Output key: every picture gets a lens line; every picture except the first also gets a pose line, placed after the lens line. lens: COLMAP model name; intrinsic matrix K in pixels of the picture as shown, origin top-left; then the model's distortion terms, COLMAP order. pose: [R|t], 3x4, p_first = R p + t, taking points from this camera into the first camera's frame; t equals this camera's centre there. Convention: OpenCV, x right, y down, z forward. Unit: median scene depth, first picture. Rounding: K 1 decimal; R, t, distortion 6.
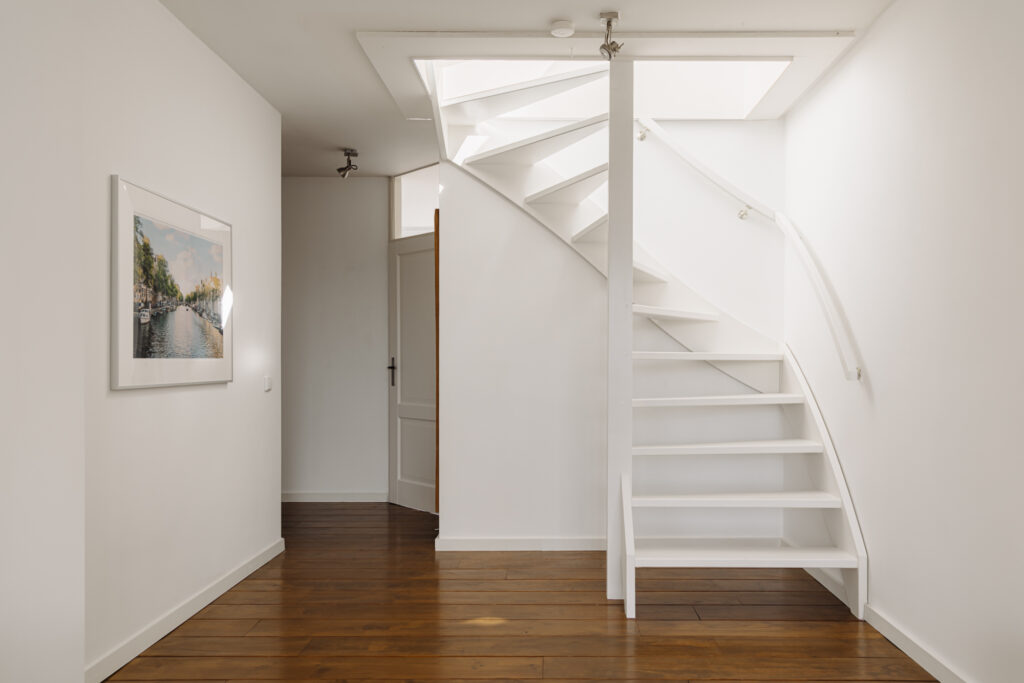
lens RADIAL K [[741.4, 0, 529.0], [0, 741.4, 363.6], [0, 0, 1]] dist [0.012329, -0.000471]
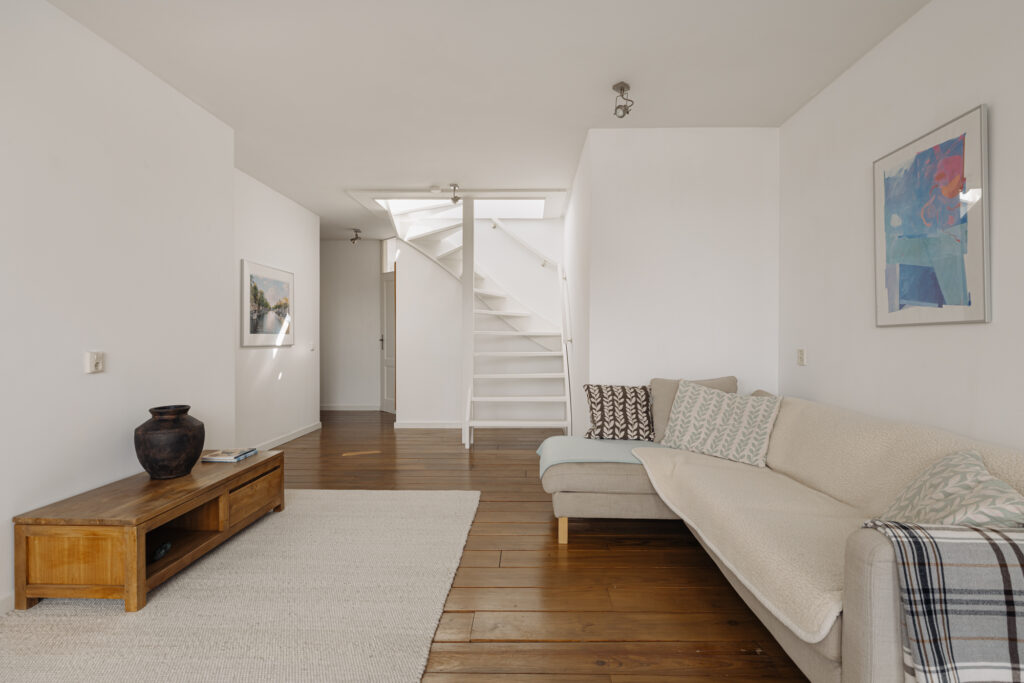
lens RADIAL K [[520.4, 0, 513.4], [0, 520.4, 339.7], [0, 0, 1]] dist [-0.002324, 0.001196]
pose [[0.999901, -0.000880, -0.014030, 0.235542], [0.000839, 0.999995, -0.002918, 0.012073], [0.014032, 0.002906, 0.999897, -0.458648]]
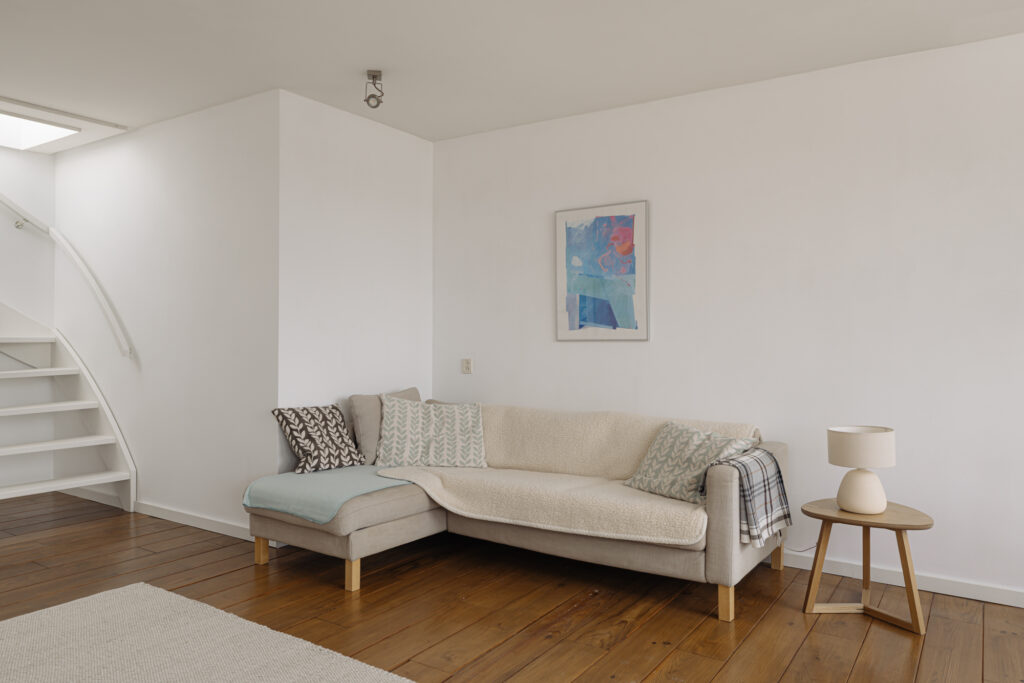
lens RADIAL K [[741.4, 0, 506.8], [0, 741.4, 335.3], [0, 0, 1]] dist [0.012329, -0.000471]
pose [[0.539871, 0.002580, 0.841744, -0.336846], [0.002671, 0.999985, -0.004779, -0.008402], [-0.841744, 0.004828, 0.539856, -0.376461]]
